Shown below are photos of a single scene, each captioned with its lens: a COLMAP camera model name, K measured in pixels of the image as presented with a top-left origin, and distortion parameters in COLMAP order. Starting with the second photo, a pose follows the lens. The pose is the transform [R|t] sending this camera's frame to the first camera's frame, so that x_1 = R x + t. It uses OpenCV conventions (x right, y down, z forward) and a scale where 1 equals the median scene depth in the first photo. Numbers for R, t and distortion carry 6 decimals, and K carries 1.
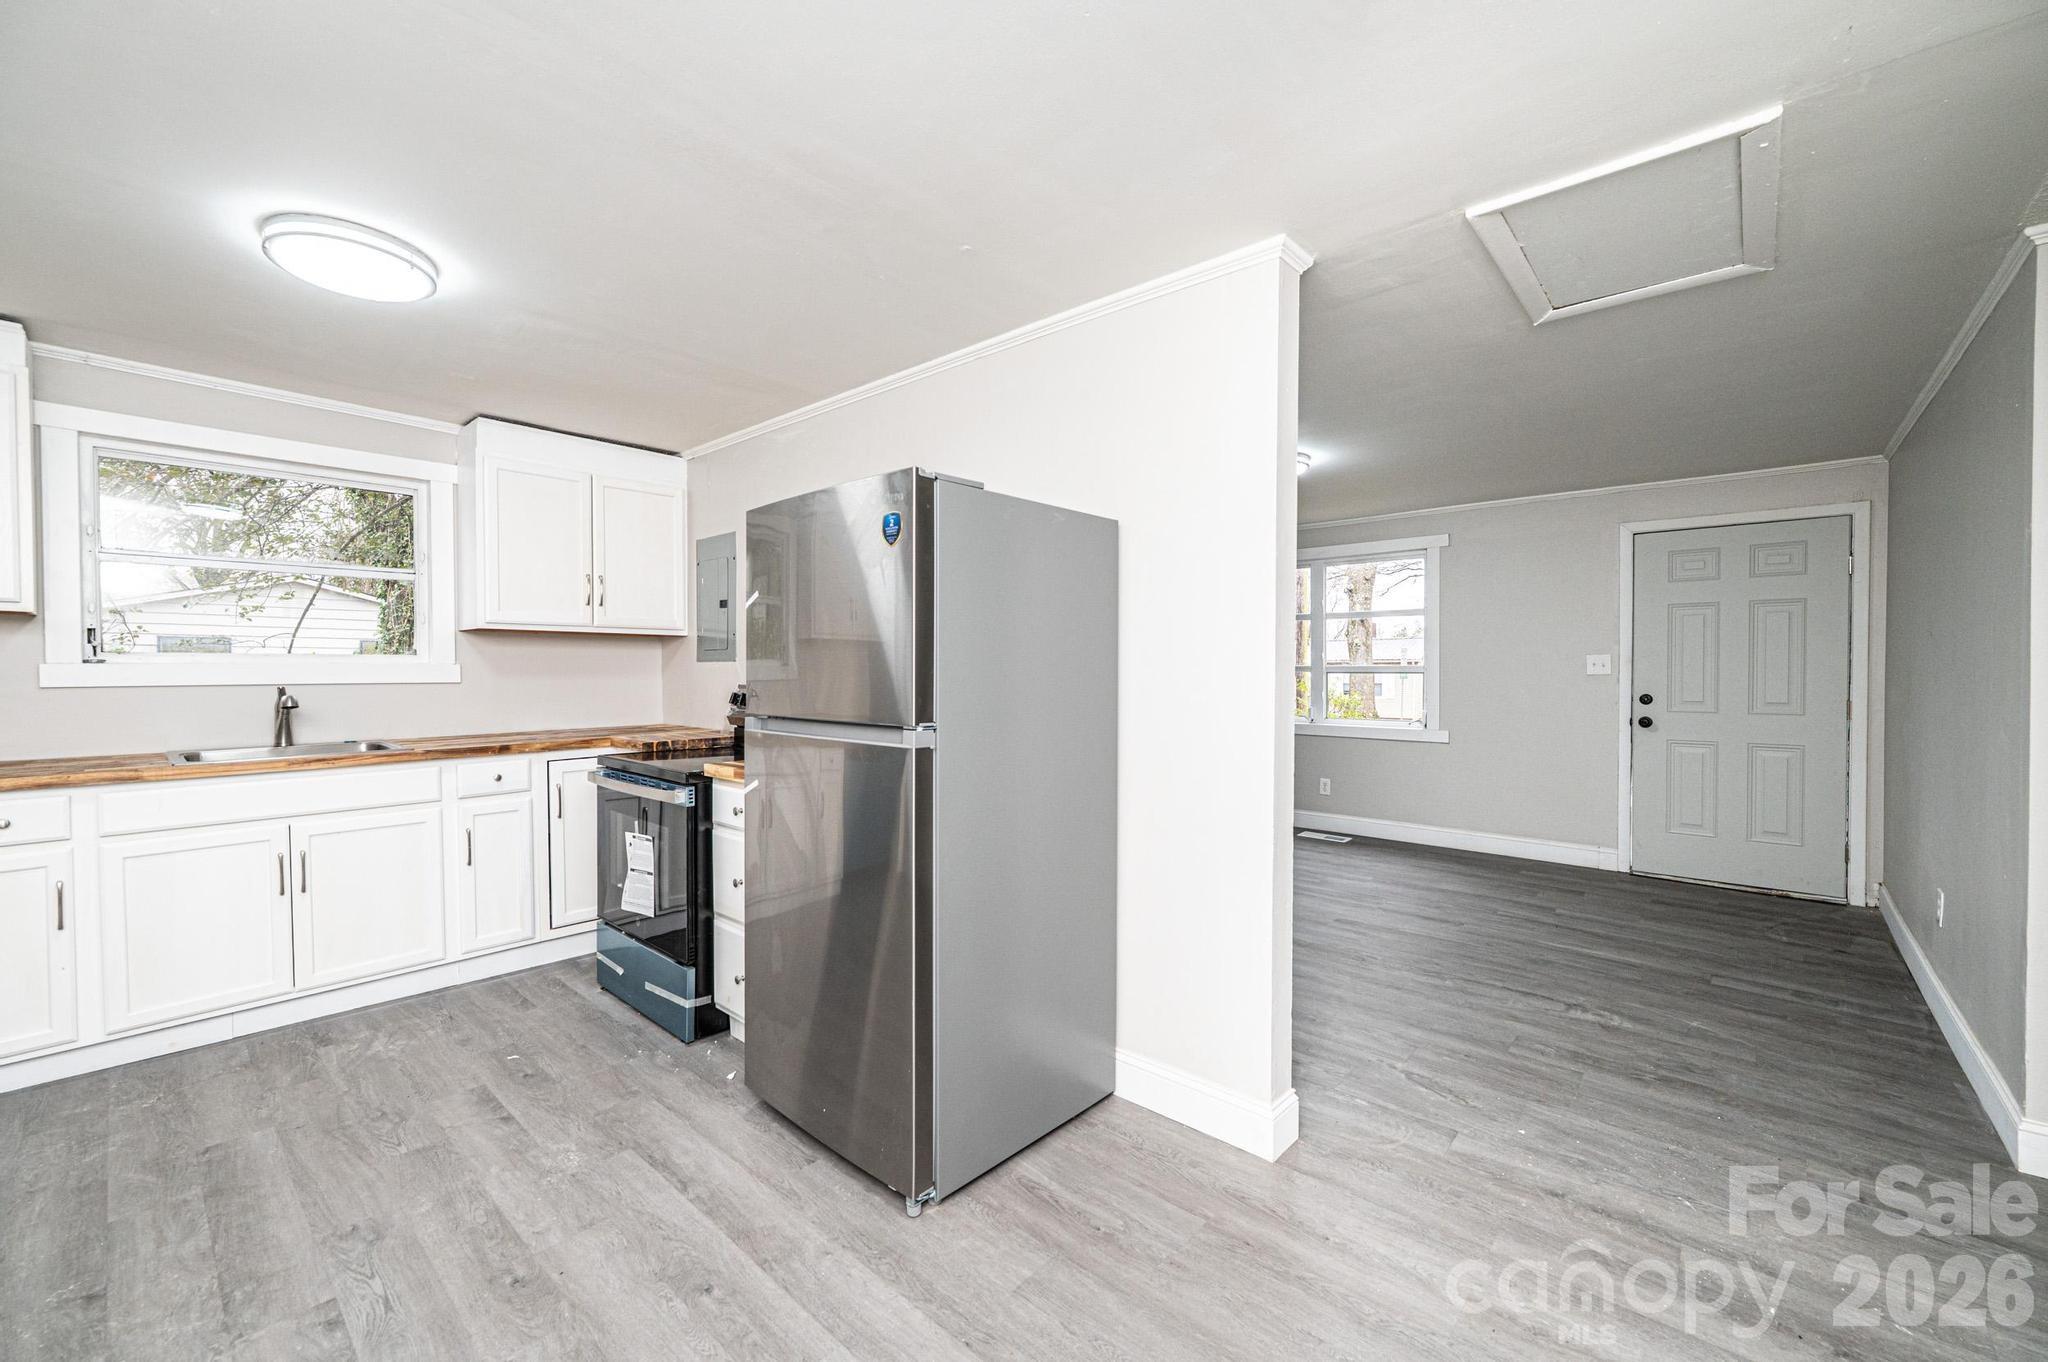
lens RADIAL K [[813.7, 0, 1026.6], [0, 813.7, 682.8], [0, 0, 1]] dist [-0.001443, 0.000299]
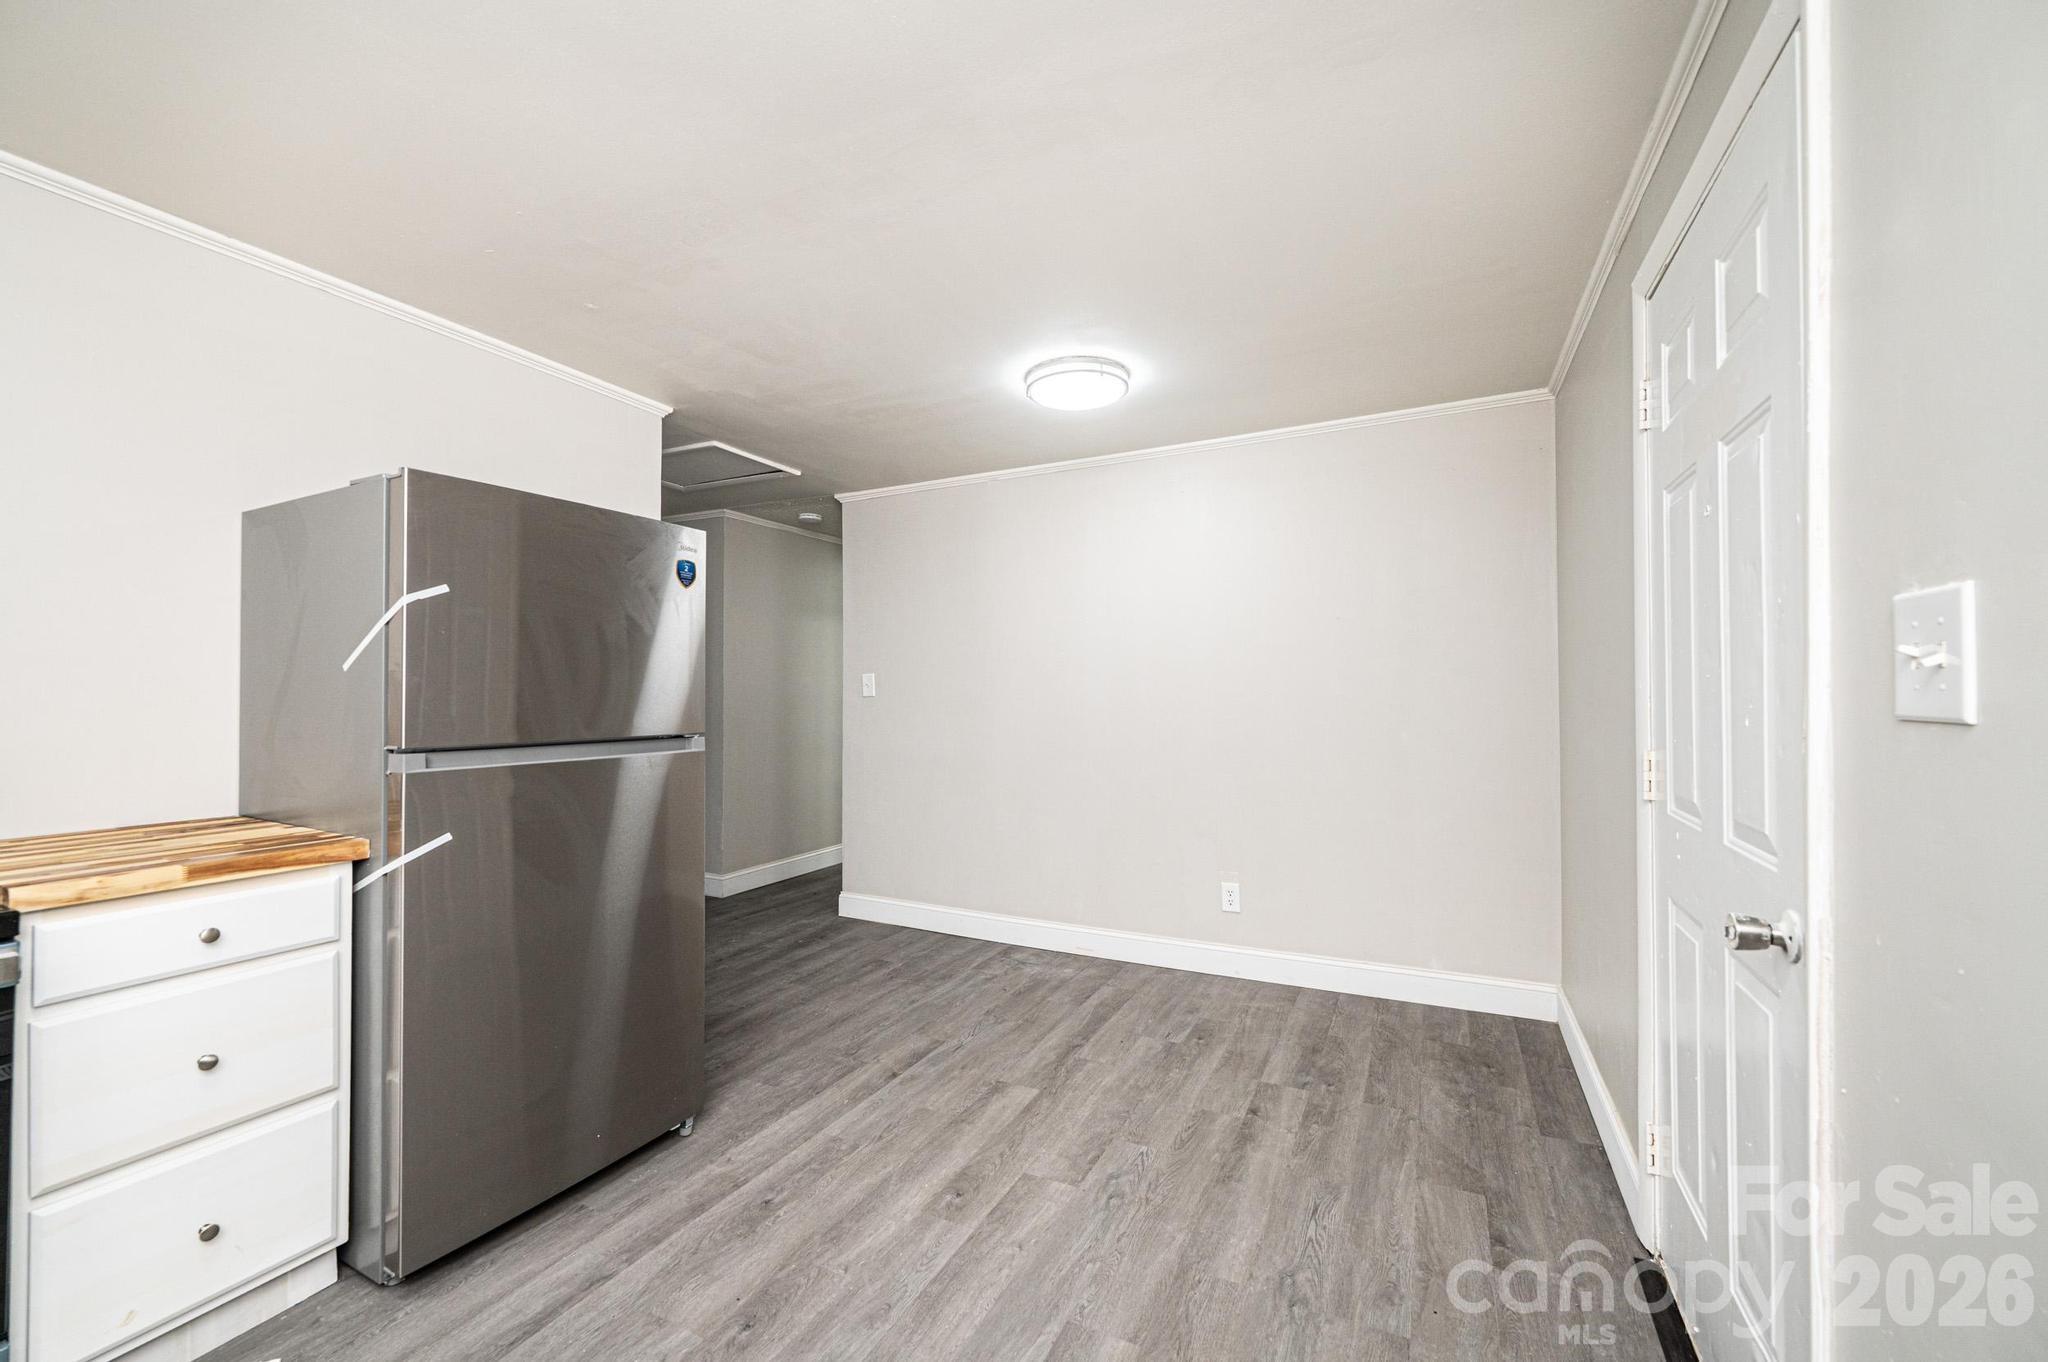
lens RADIAL K [[813.7, 0, 1026.5], [0, 813.7, 690.6], [0, 0, 1]] dist [-0.001443, 0.000299]
pose [[-0.262889, -0.000408, 0.964826, -0.935291], [0.010930, 0.999934, 0.003401, -0.008302], [-0.964764, 0.011440, -0.262868, 0.527435]]
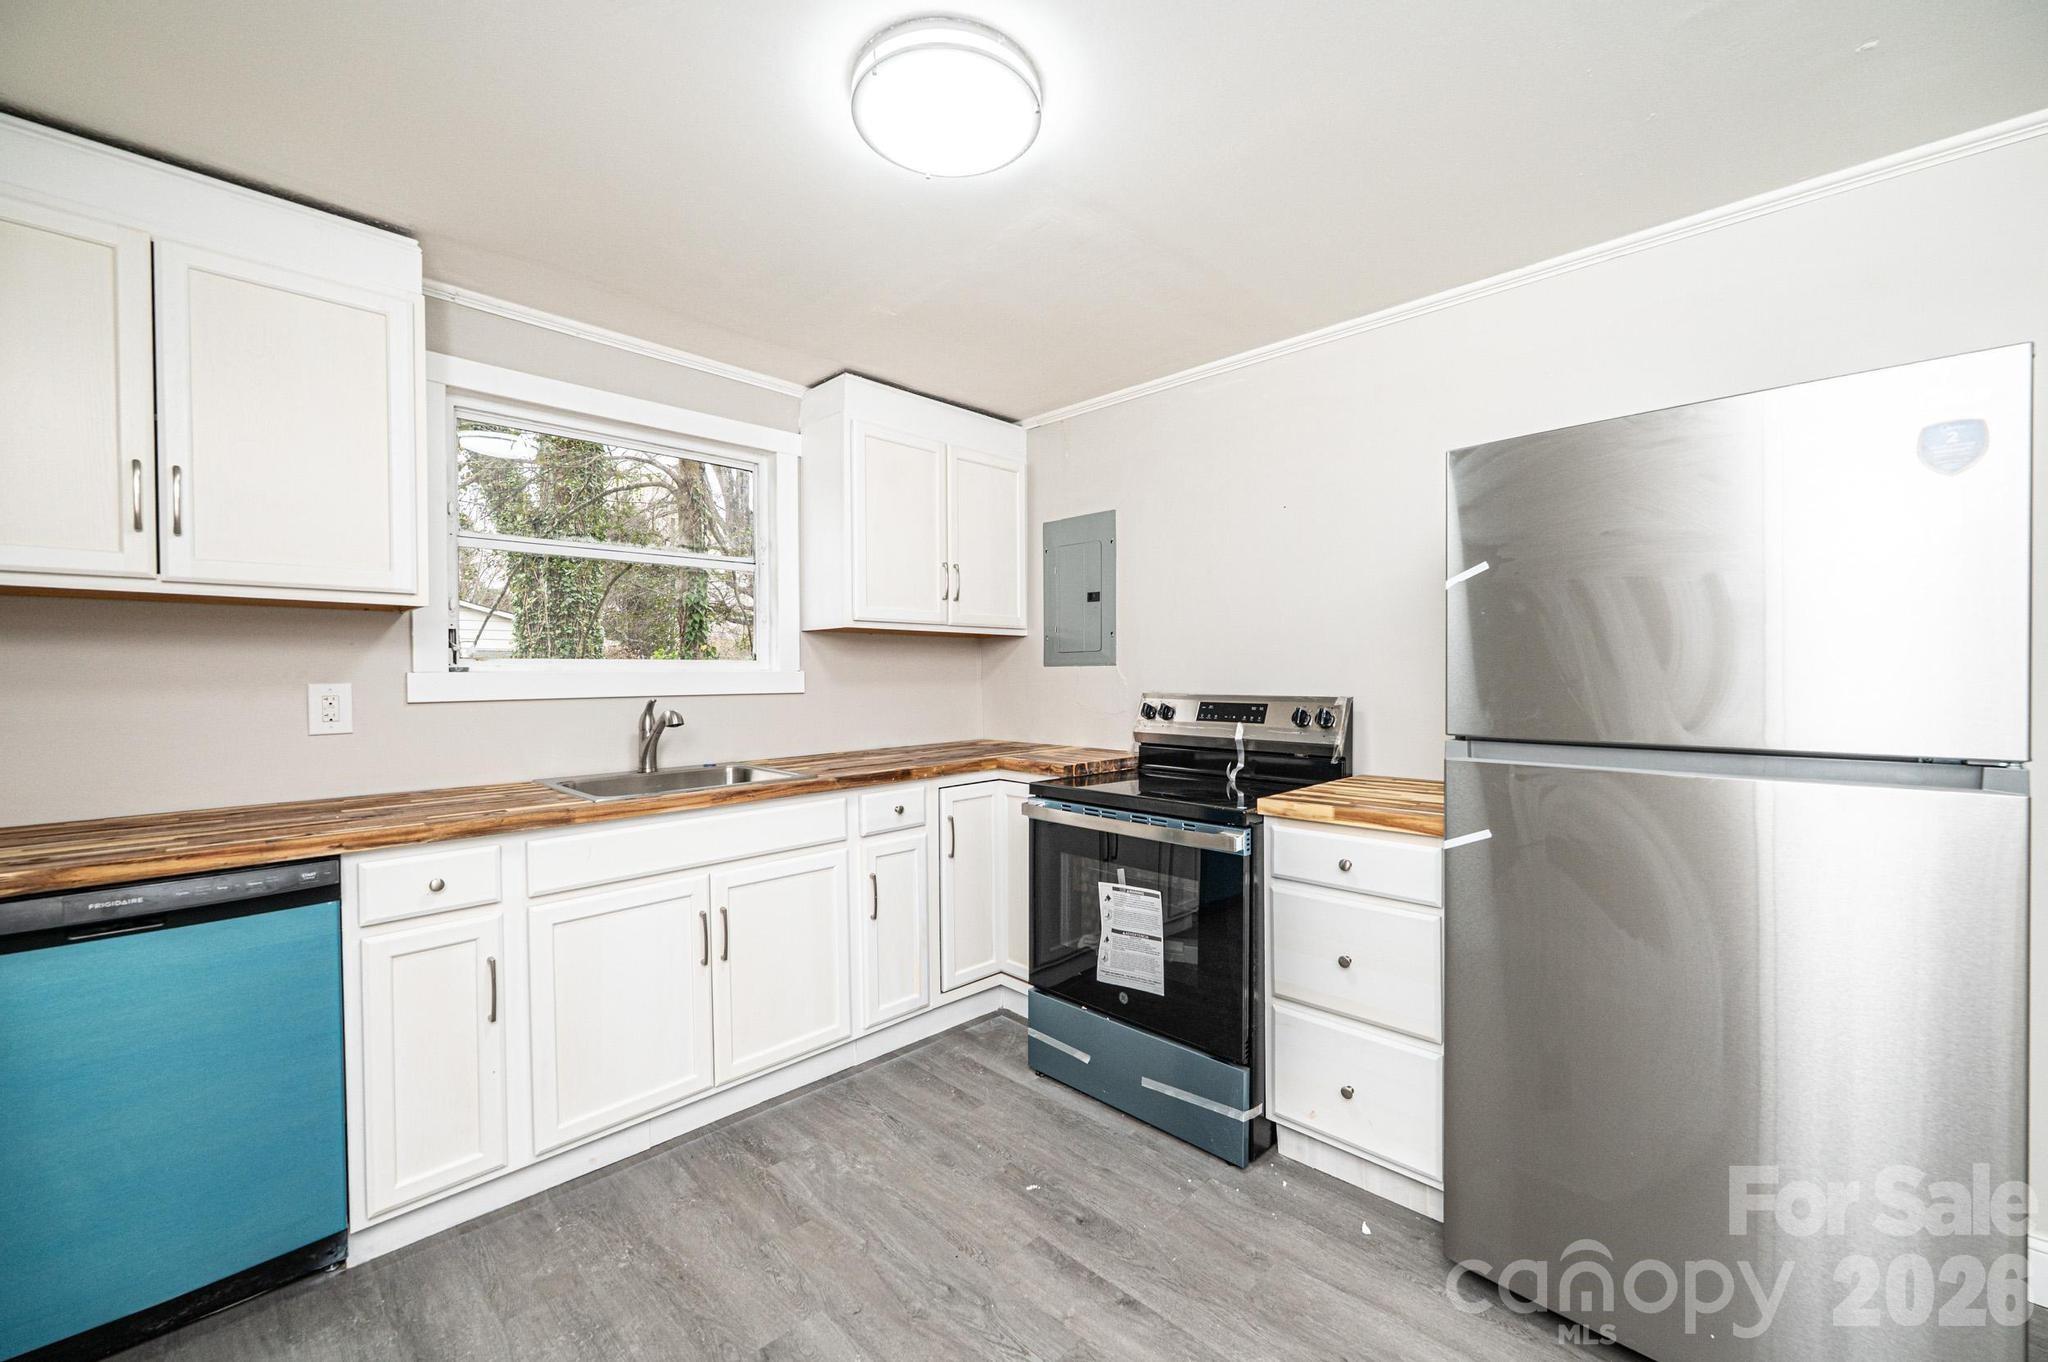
lens RADIAL K [[813.7, 0, 1028.4], [0, 813.7, 683.3], [0, 0, 1]] dist [-0.001443, 0.000299]
pose [[0.998887, -0.006346, -0.046741, -0.539327], [0.006079, 0.999964, -0.005857, -0.004771], [0.046776, 0.005566, 0.998890, 0.216390]]
